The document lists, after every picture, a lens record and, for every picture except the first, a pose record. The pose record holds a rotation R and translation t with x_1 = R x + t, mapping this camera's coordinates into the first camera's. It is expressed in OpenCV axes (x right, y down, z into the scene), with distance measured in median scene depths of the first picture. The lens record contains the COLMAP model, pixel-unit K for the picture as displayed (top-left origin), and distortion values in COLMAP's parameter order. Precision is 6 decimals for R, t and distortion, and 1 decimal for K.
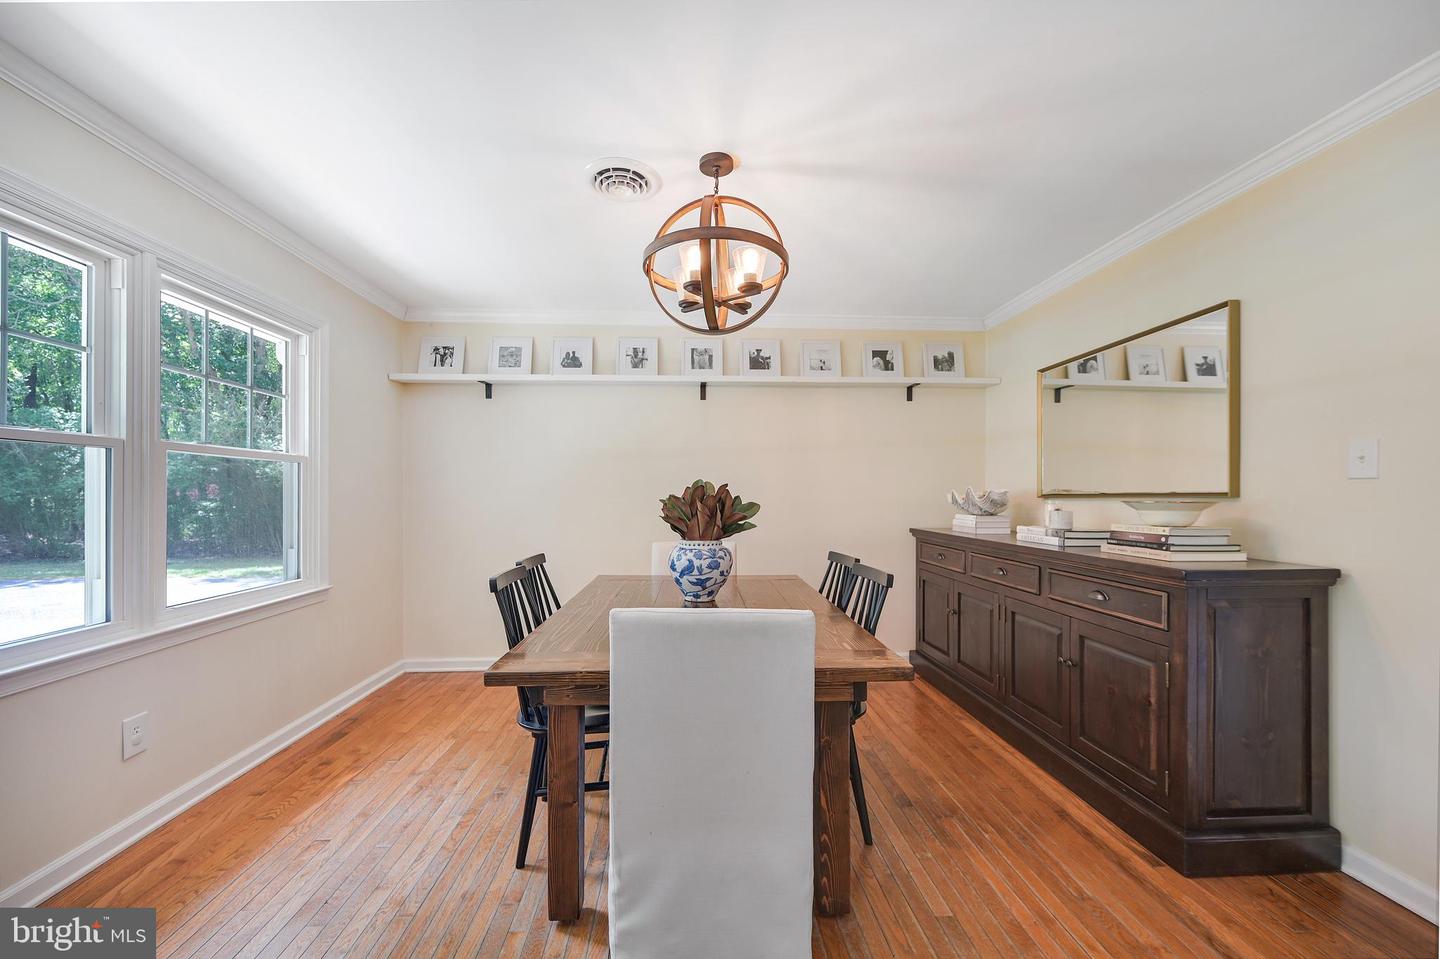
lens RADIAL K [[573.4, 0, 713.5], [0, 573.4, 477.7], [0, 0, 1]] dist [0.000001, 0.000130]
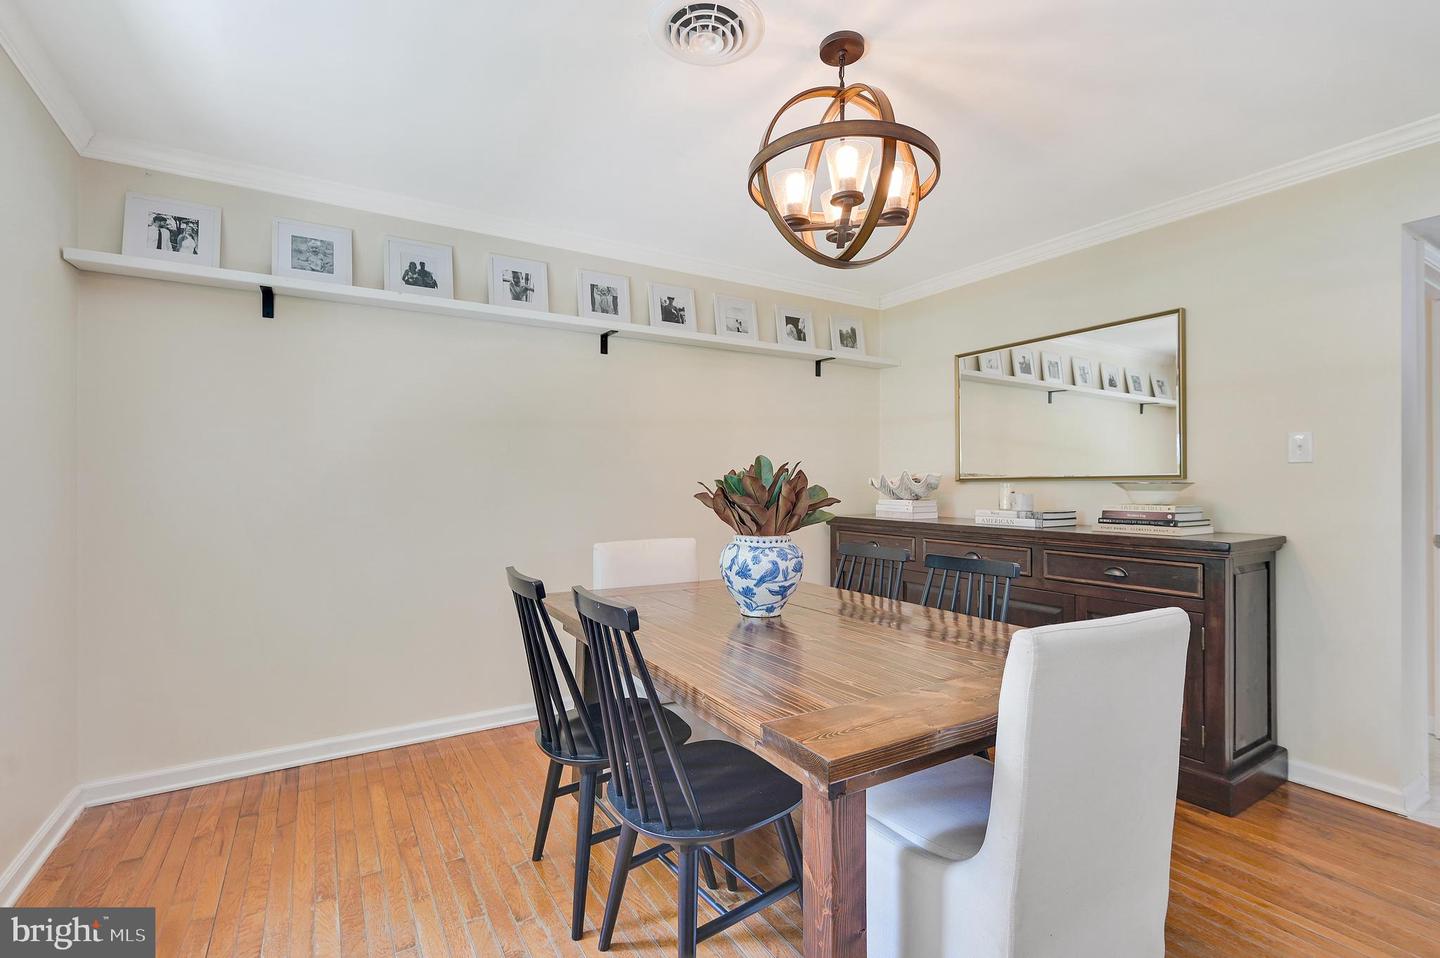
lens RADIAL K [[657.1, 0, 723.2], [0, 657.1, 462.8], [0, 0, 1]] dist [0.015012, -0.010427]
pose [[0.873390, 0.012396, 0.486863, -0.354914], [-0.012612, 0.999916, -0.002835, 0.011001], [-0.486858, -0.003664, 0.873474, 0.187070]]
